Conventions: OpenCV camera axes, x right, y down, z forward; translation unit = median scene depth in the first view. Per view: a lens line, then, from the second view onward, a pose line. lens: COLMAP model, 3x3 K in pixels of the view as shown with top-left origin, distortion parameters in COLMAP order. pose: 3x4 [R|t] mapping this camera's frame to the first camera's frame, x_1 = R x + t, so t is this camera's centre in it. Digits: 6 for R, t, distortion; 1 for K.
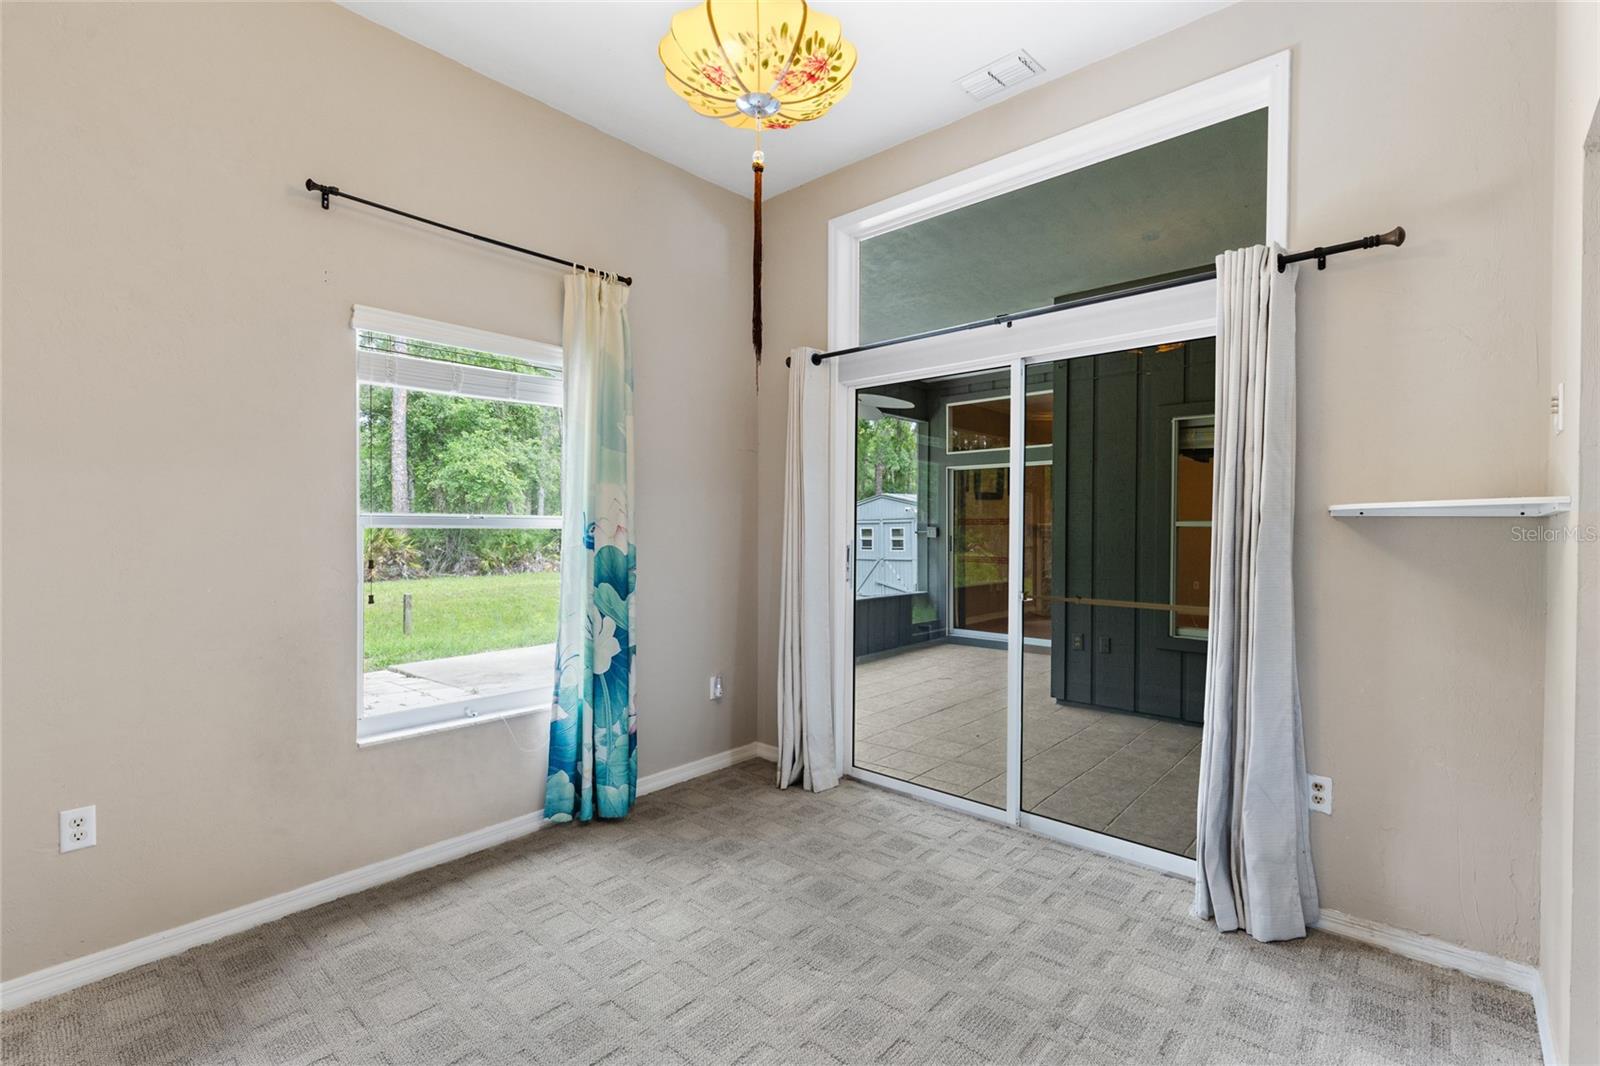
lens RADIAL K [[719.7, 0, 801.8], [0, 719.7, 531.2], [0, 0, 1]] dist [0.010890, -0.000295]
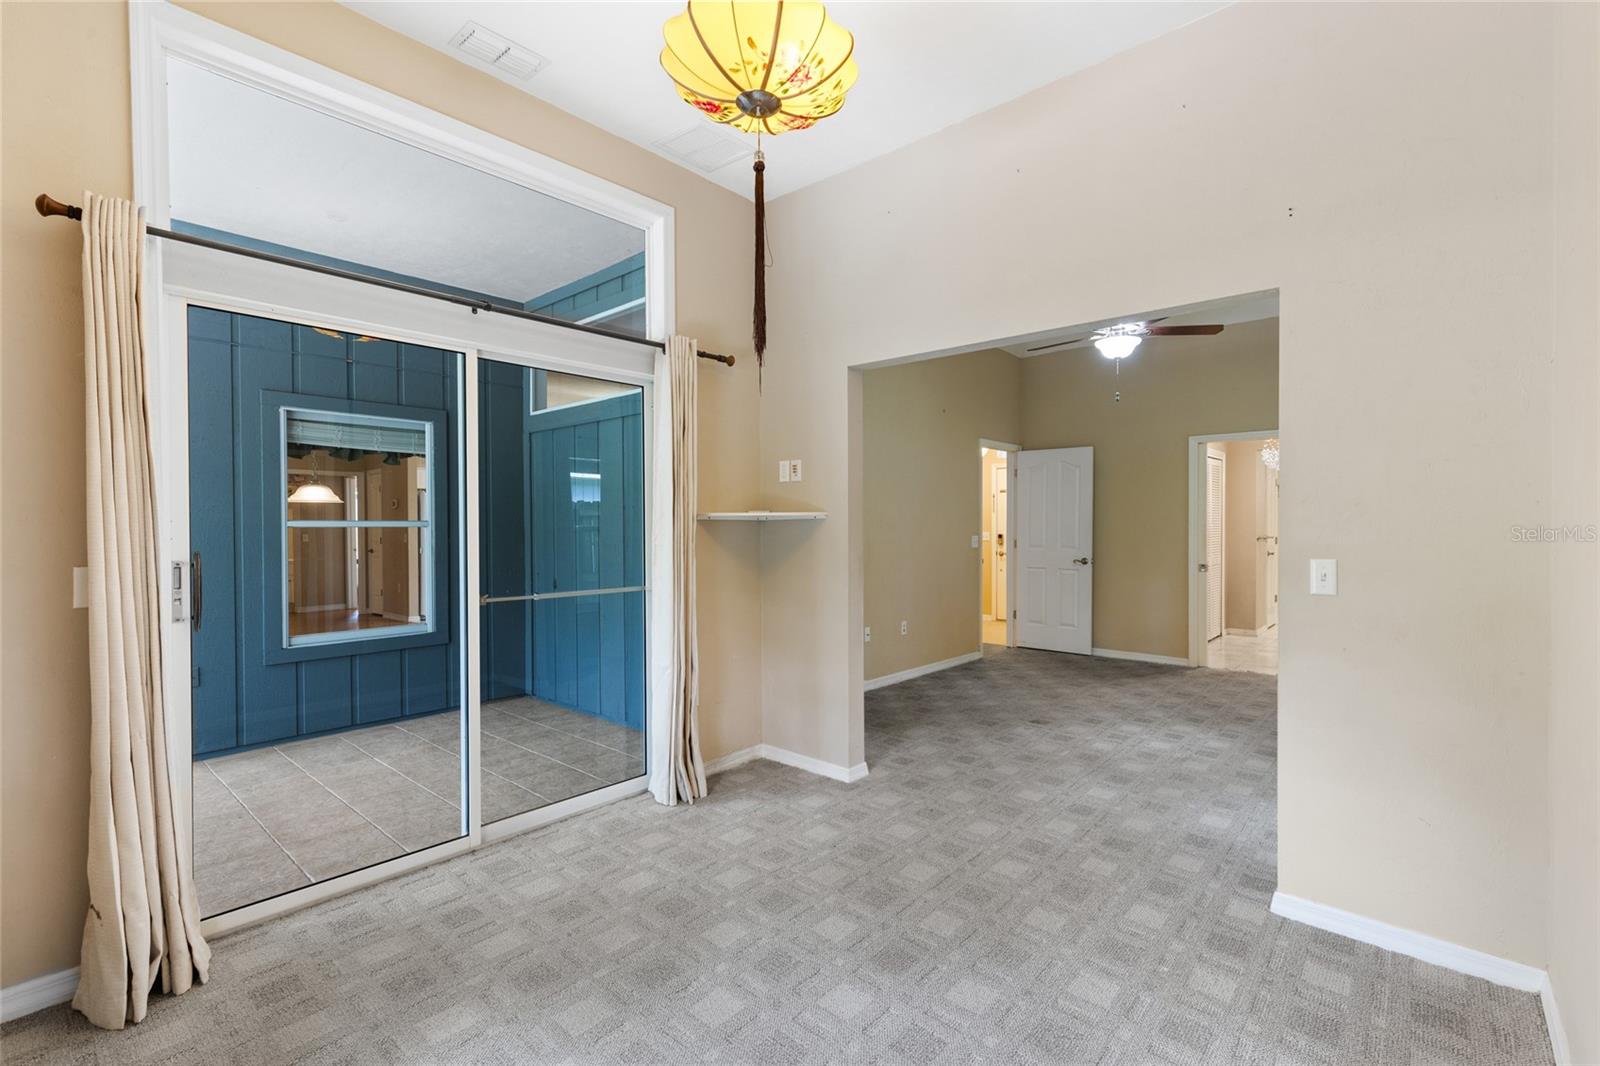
lens RADIAL K [[719.7, 0, 801.8], [0, 719.7, 531.2], [0, 0, 1]] dist [0.010890, -0.000295]
pose [[-0.000347, -0.012298, 0.999924, -0.685612], [0.010169, 0.999873, 0.012301, -0.009670], [-0.999948, 0.010172, -0.000222, 0.612903]]
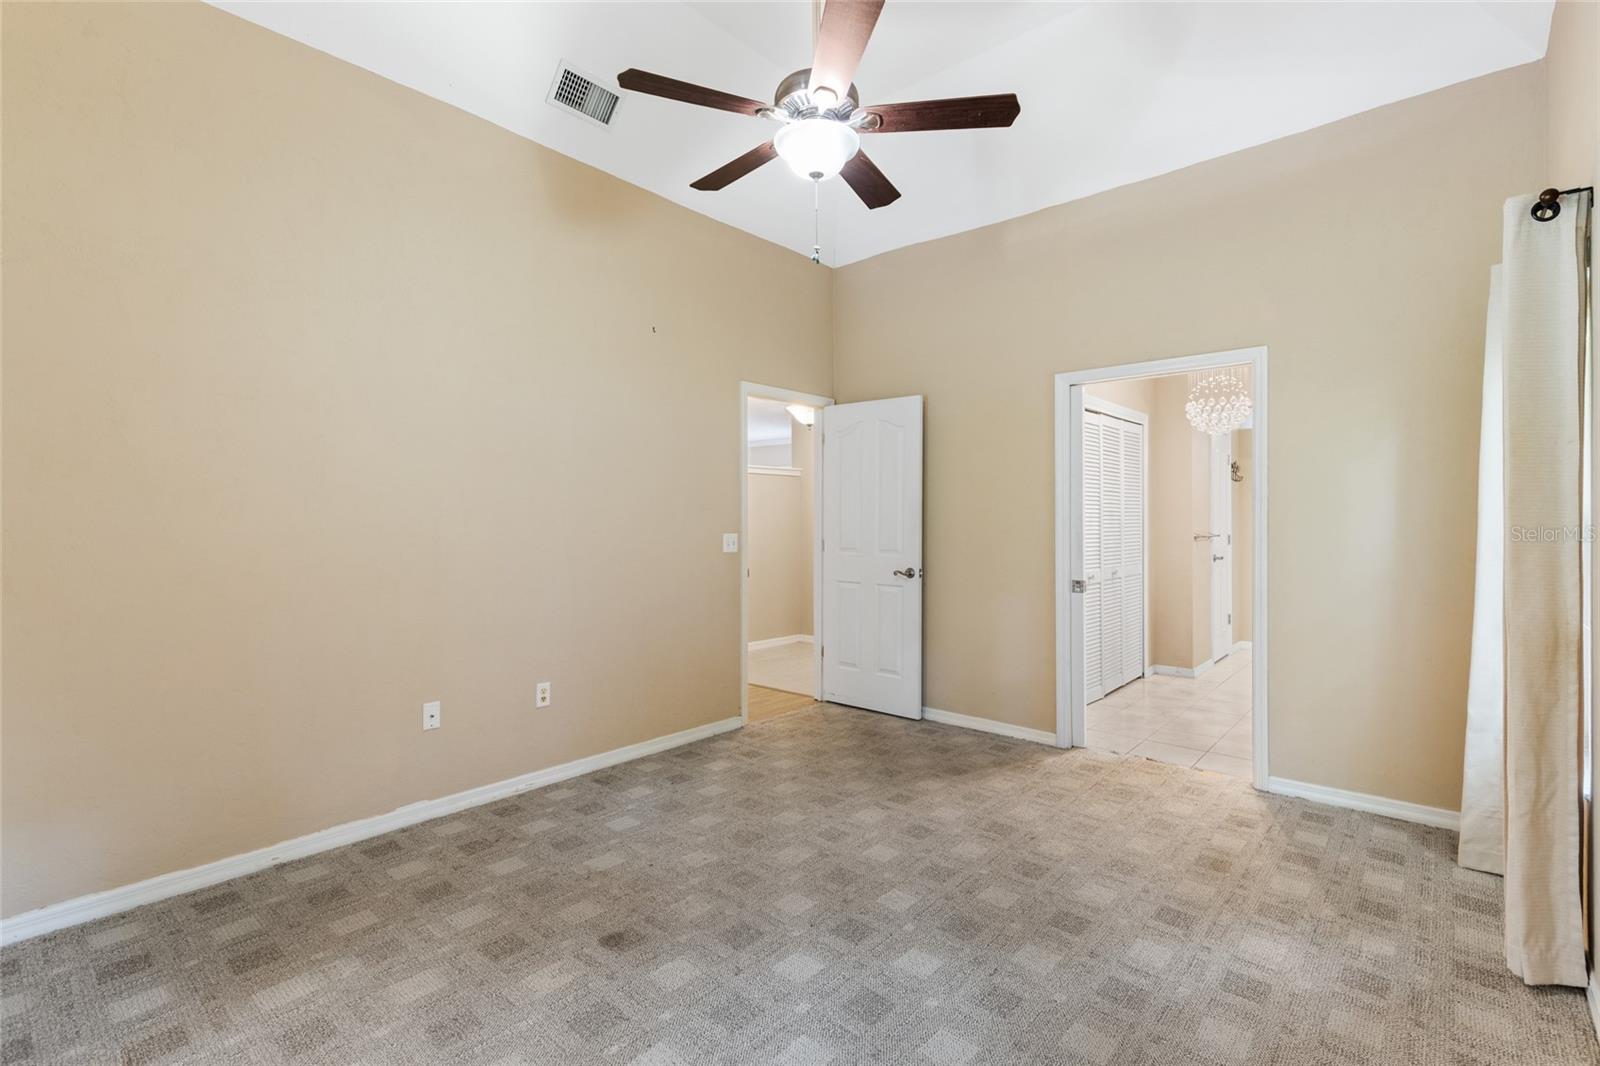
lens RADIAL K [[725.8, 0, 800.1], [0, 725.8, 518.1], [0, 0, 1]] dist [0.012424, -0.000127]
pose [[-0.002888, -0.000640, 0.999996, -0.659547], [0.009475, 0.999955, 0.000668, -0.009132], [-0.999951, 0.009477, -0.002882, 0.591153]]
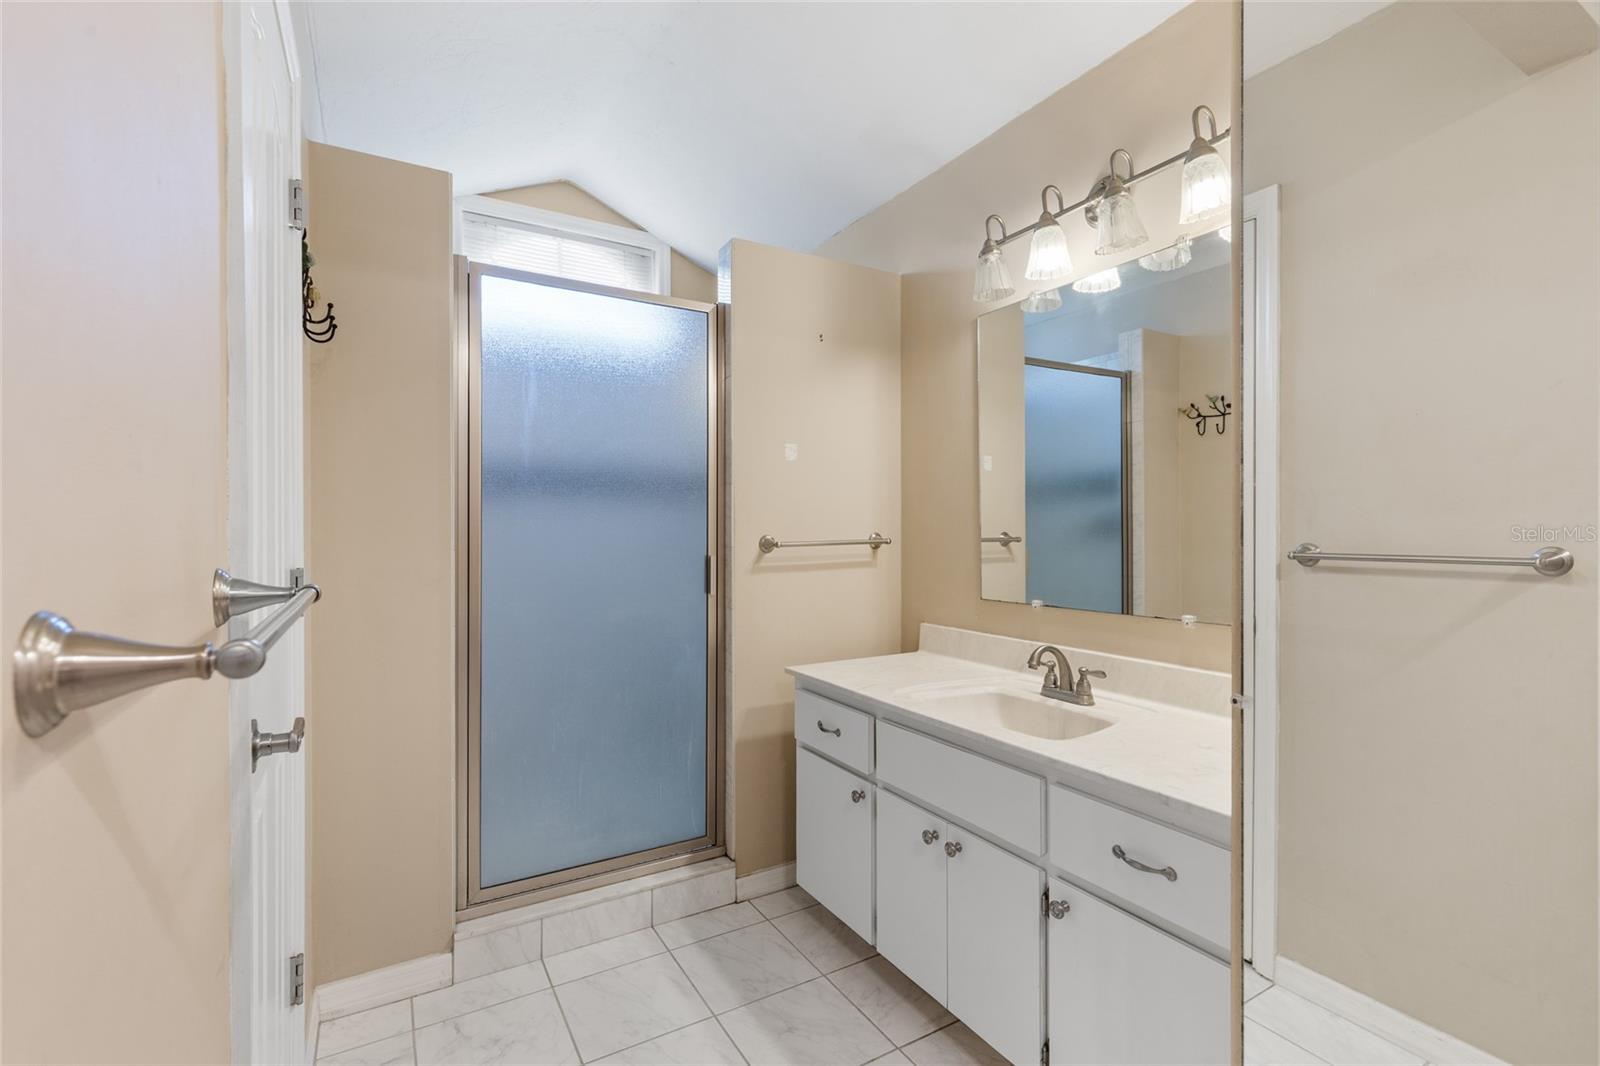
lens RADIAL K [[719.7, 0, 801.8], [0, 719.7, 531.2], [0, 0, 1]] dist [0.010890, -0.000295]
pose [[-0.952074, -0.002561, 0.305856, -0.602665], [-0.000006, 0.999965, 0.008356, -0.007947], [-0.305867, 0.007954, -0.952041, 0.559894]]
